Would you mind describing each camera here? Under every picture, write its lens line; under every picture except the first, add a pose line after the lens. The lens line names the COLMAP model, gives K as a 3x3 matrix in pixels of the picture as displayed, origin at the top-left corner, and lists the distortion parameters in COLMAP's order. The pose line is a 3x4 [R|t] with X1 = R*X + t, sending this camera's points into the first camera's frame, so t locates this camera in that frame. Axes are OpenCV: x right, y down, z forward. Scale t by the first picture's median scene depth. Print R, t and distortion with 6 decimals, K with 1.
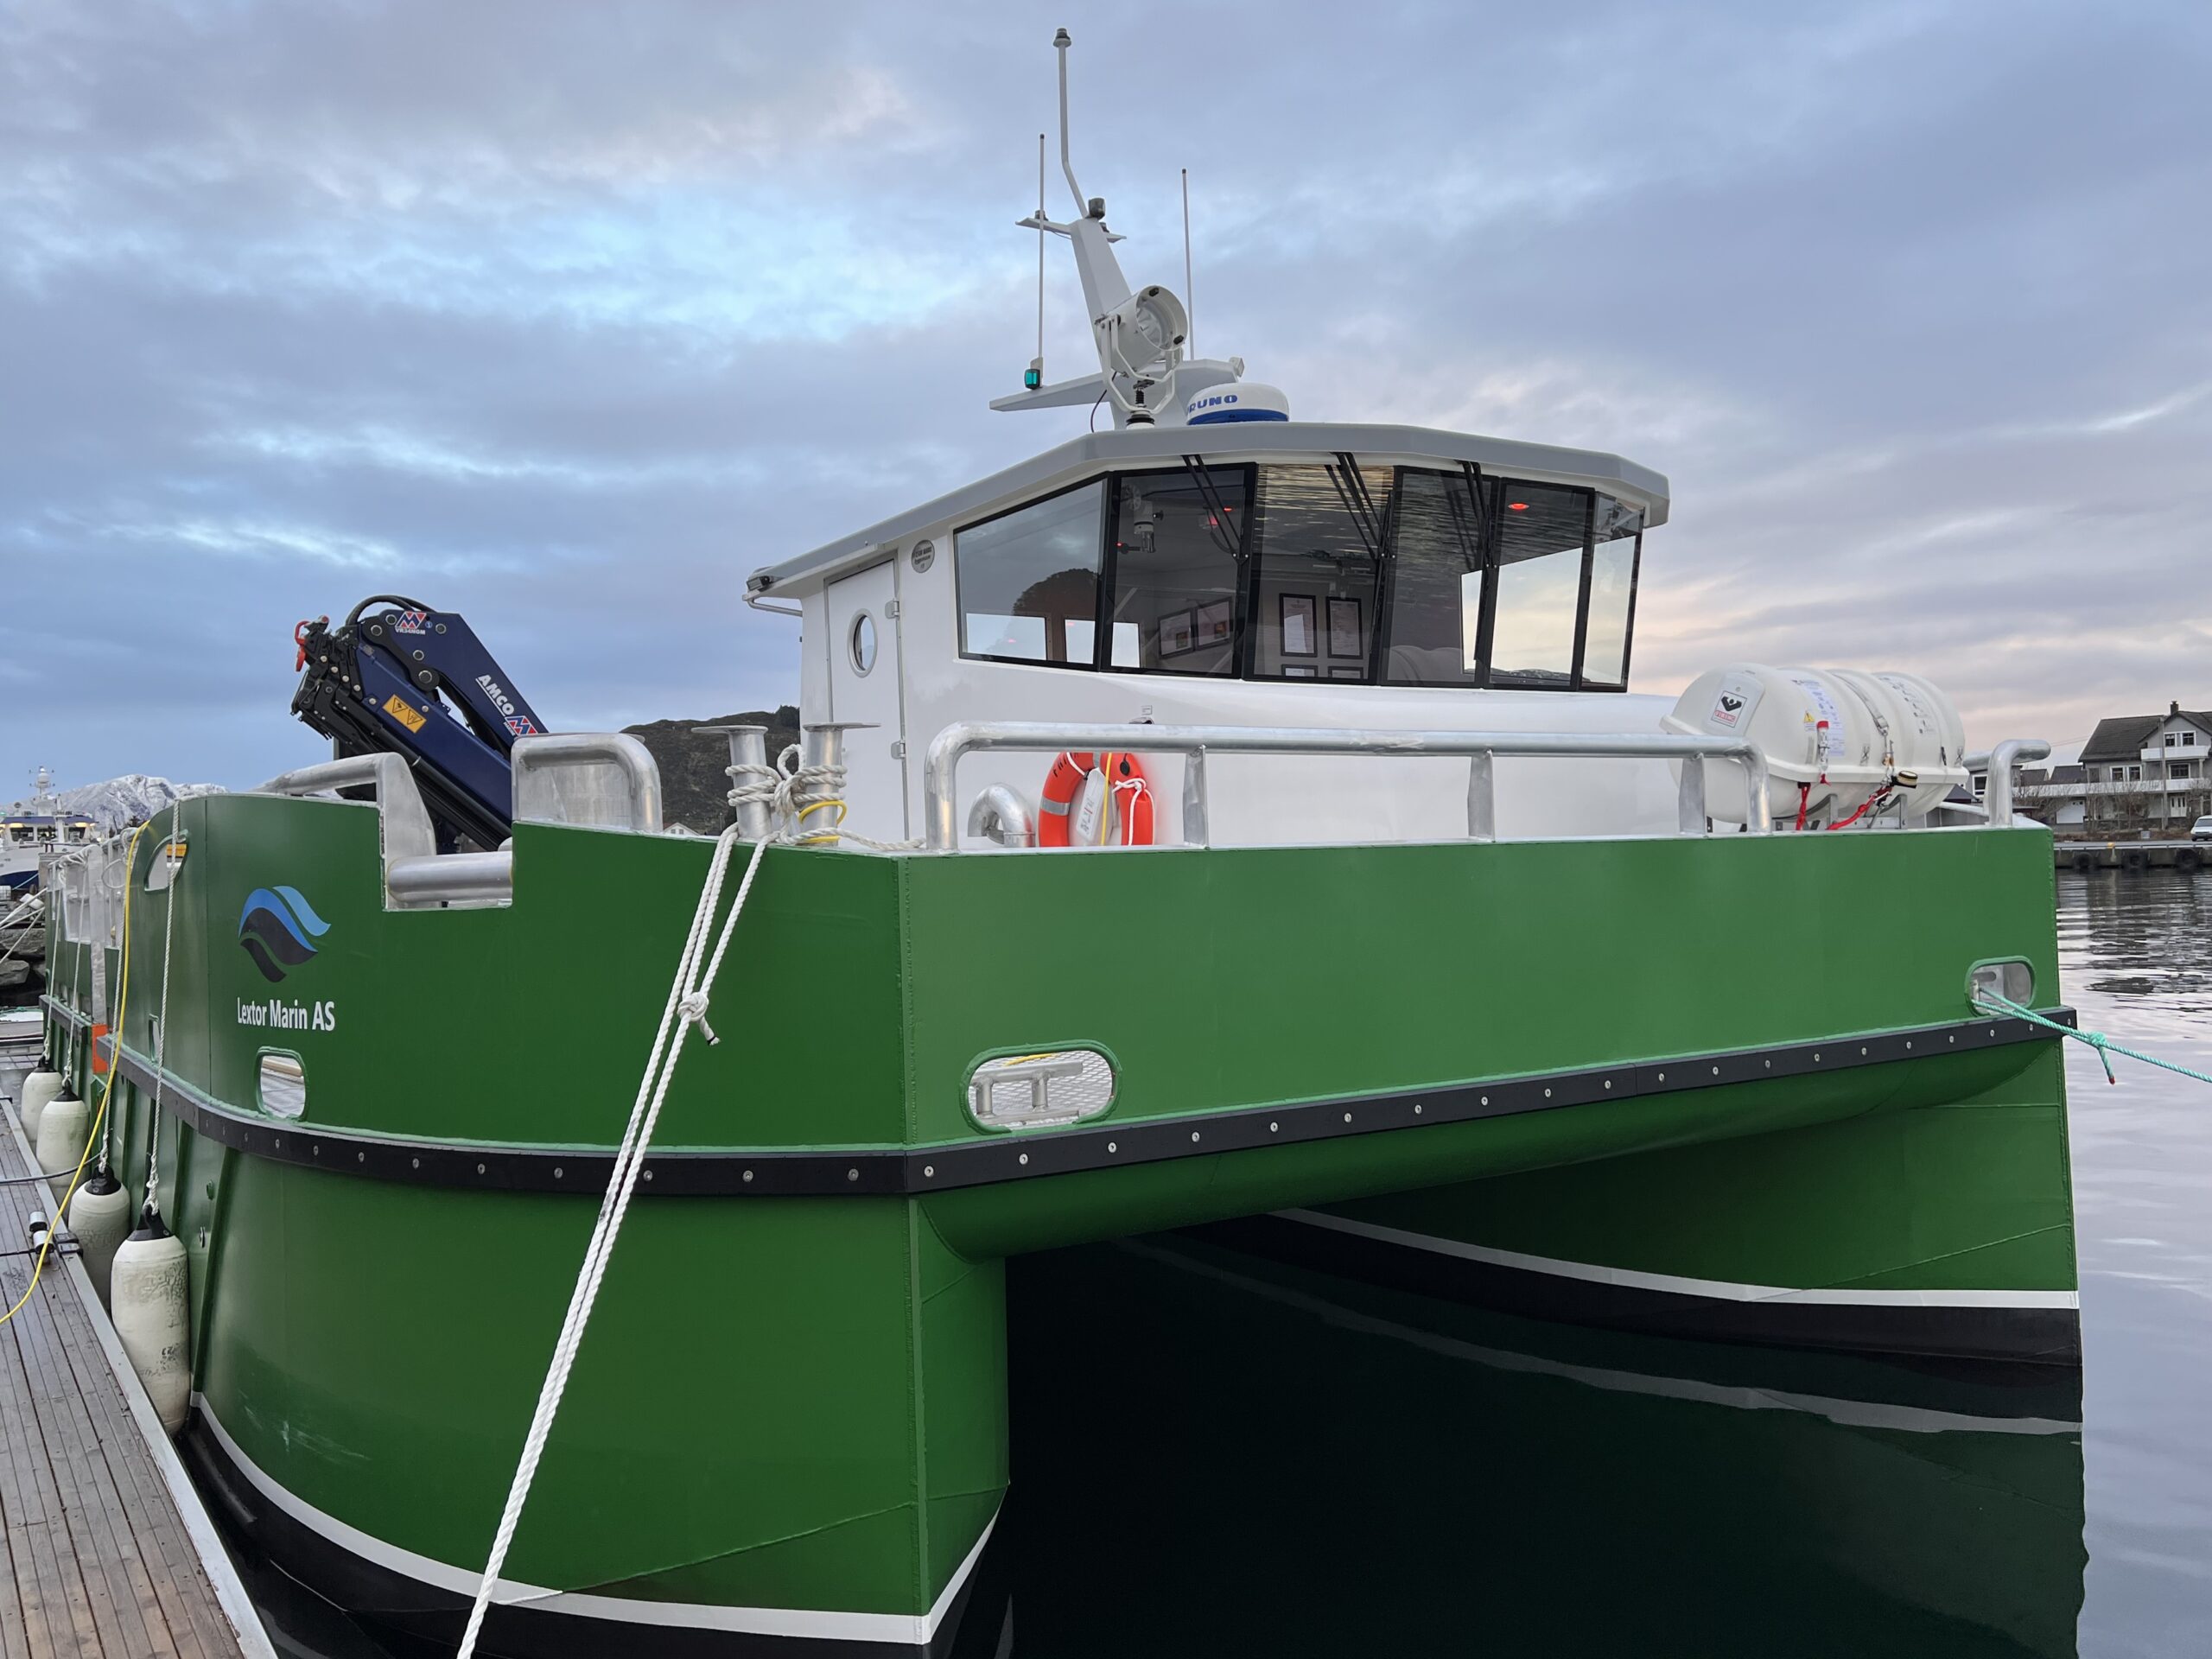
lens RADIAL K [[1814.9, 0, 1106.0], [0, 1814.9, 829.5], [0, 0, 1]] dist [0.063580, 0.001180]
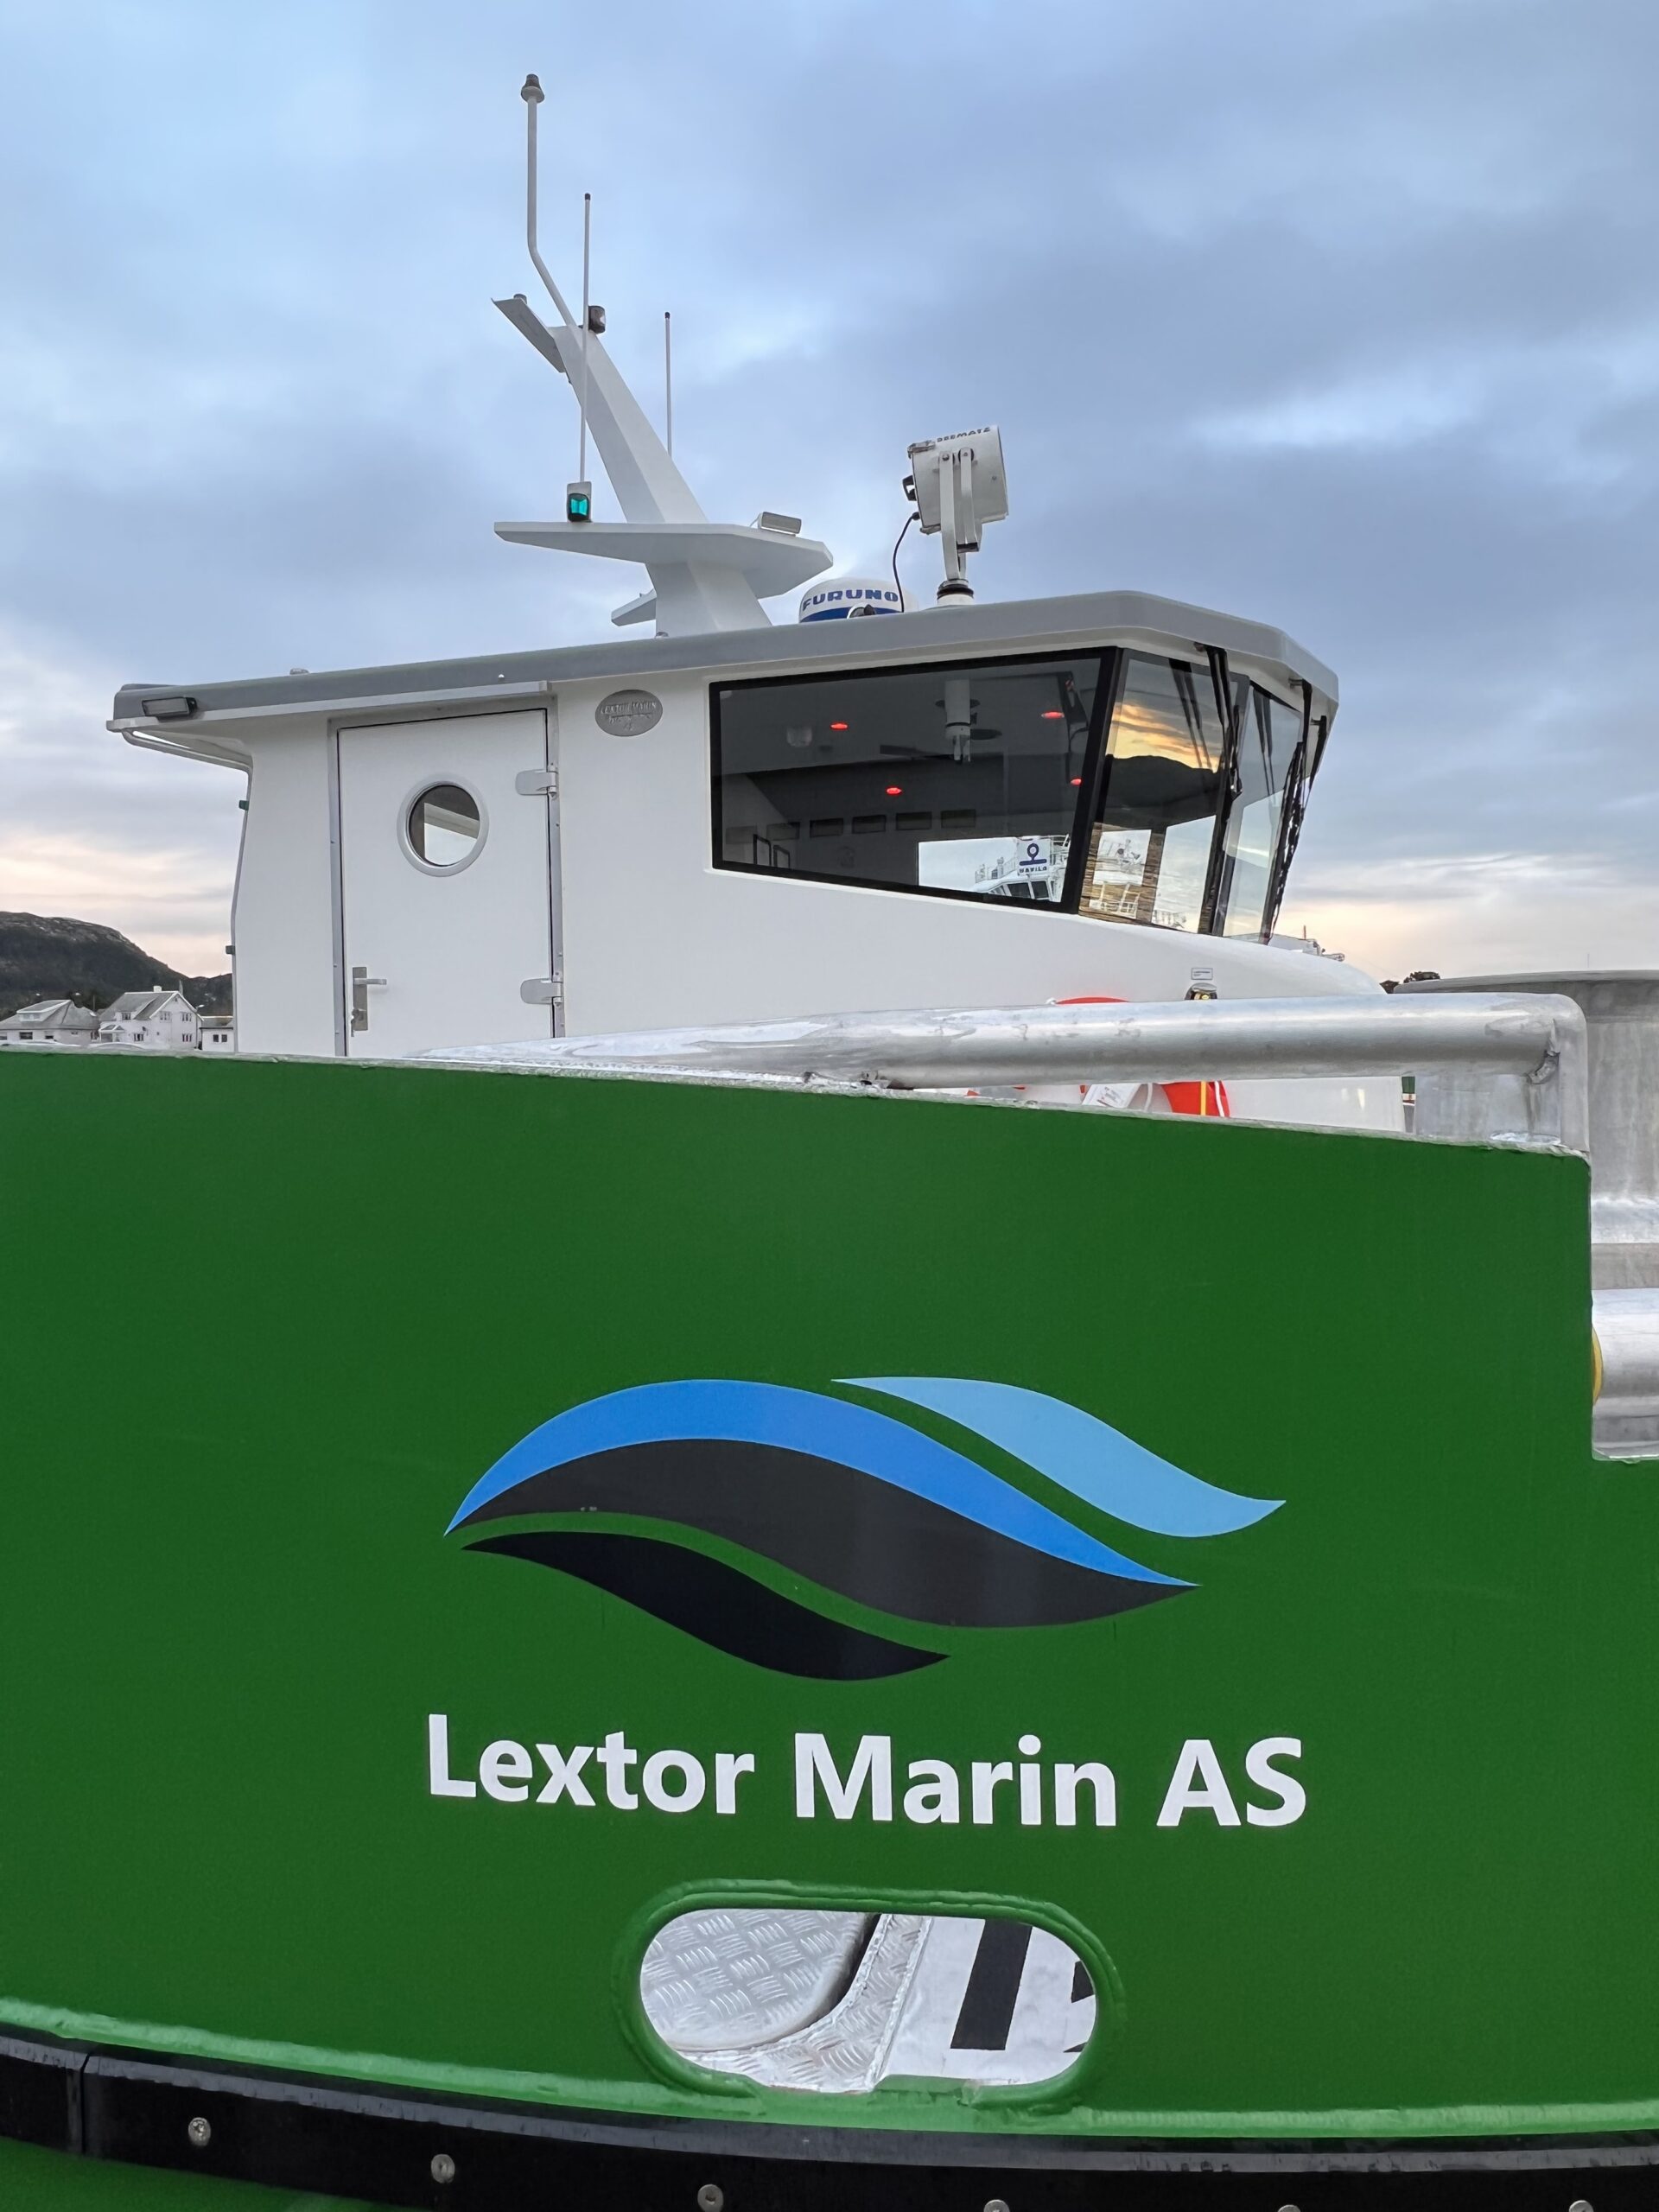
lens RADIAL K [[1427.7, 0, 829.5], [0, 1427.7, 1106.0], [0, 0, 1]] dist [-0.000502, 0.000734]
pose [[0.739830, 0.009228, 0.672731, -0.419326], [-0.029757, 0.999376, 0.019015, -0.013727], [-0.672136, -0.034086, 0.739643, 0.557161]]
